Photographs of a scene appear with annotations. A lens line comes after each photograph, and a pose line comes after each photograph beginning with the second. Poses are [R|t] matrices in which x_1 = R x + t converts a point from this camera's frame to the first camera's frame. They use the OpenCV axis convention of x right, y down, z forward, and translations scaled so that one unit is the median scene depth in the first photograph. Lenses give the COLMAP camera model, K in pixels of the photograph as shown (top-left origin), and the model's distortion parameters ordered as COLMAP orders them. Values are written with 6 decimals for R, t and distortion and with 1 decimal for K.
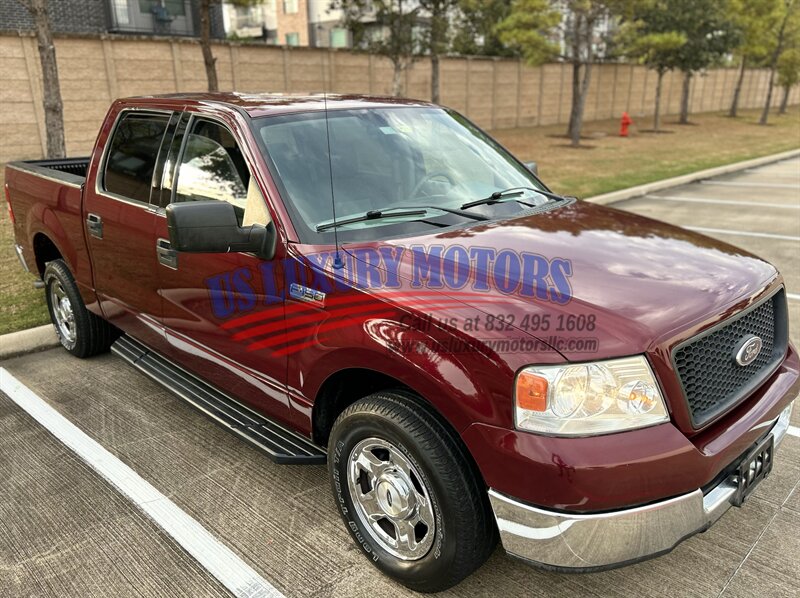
lens RADIAL K [[656.5, 0, 445.3], [0, 656.5, 301.9], [0, 0, 1]] dist [0.013844, -0.004602]
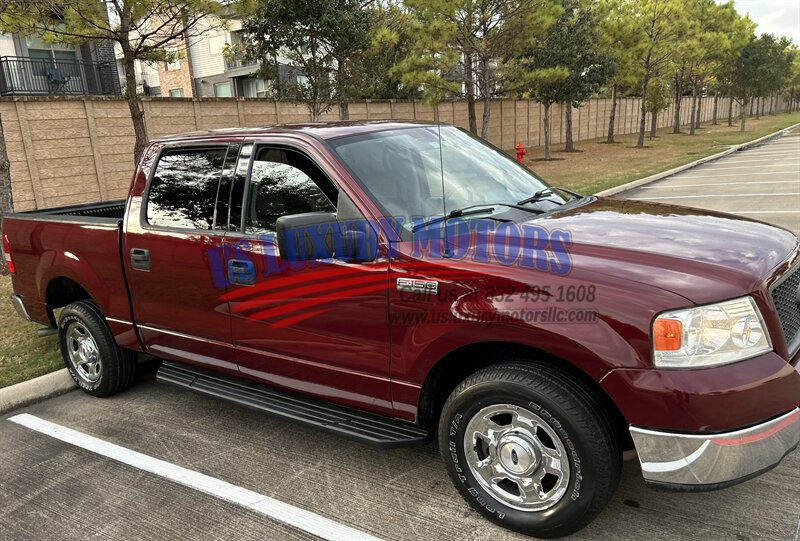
lens RADIAL K [[661.1, 0, 380.8], [0, 661.1, 318.4], [0, 0, 1]] dist [0.042210, -0.061821]
pose [[0.991037, -0.089819, 0.098883, -0.228373], [0.094622, 0.994496, -0.044994, 0.052765], [-0.094297, 0.053947, 0.994081, -0.064652]]
